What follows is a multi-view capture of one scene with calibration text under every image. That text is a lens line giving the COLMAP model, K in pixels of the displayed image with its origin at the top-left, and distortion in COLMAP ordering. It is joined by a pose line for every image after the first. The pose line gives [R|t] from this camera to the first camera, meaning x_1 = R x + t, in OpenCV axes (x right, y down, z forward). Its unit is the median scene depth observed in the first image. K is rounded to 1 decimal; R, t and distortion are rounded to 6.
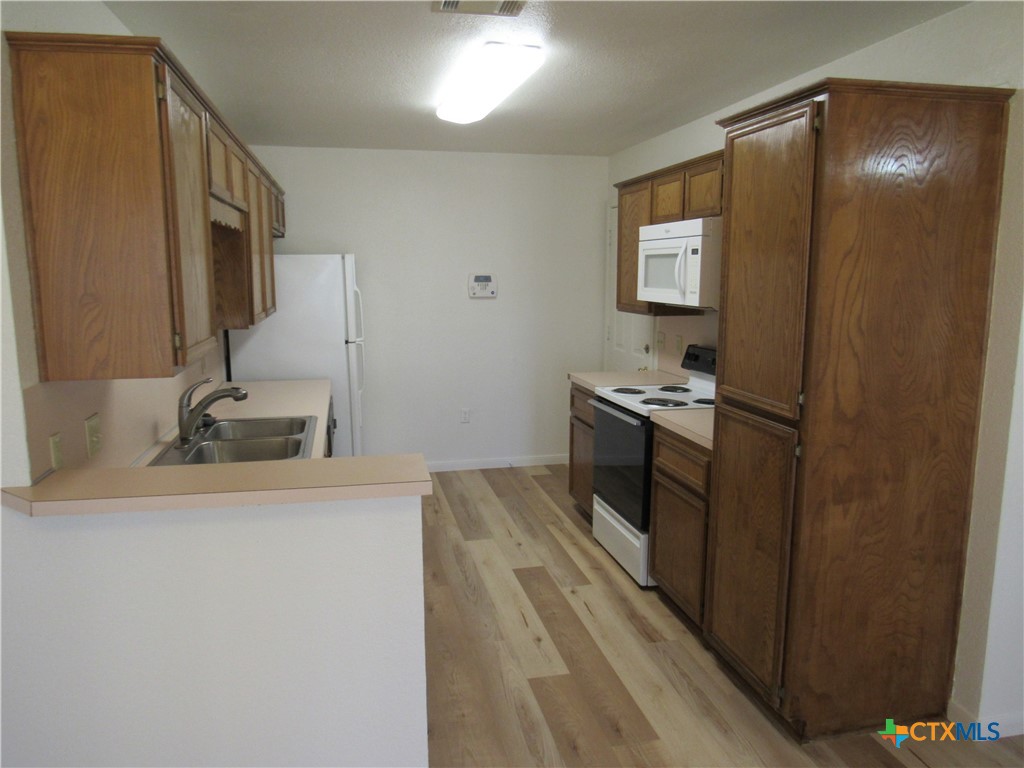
lens RADIAL K [[725.4, 0, 502.2], [0, 725.4, 385.1], [0, 0, 1]] dist [-0.029786, 0.001128]
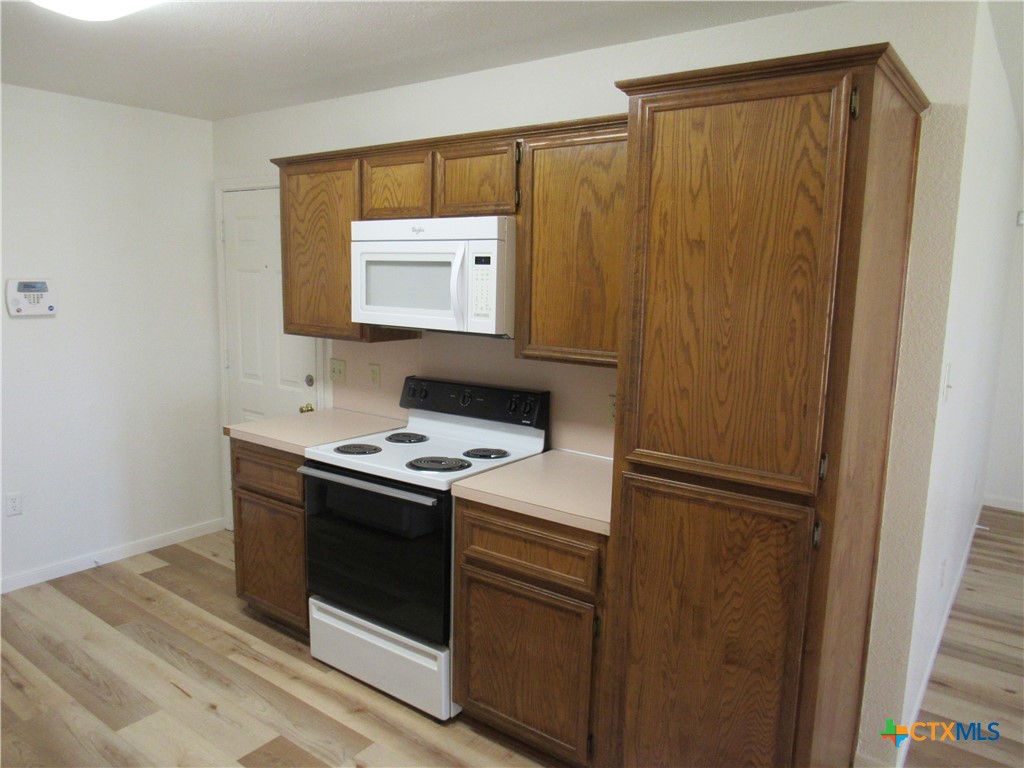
lens RADIAL K [[725.4, 0, 516.5], [0, 725.4, 385.8], [0, 0, 1]] dist [-0.029786, 0.001128]
pose [[0.750750, -0.079537, 0.655781, -0.181324], [0.079177, 0.996403, 0.030207, -0.065794], [-0.655825, 0.029245, 0.754347, 0.363110]]
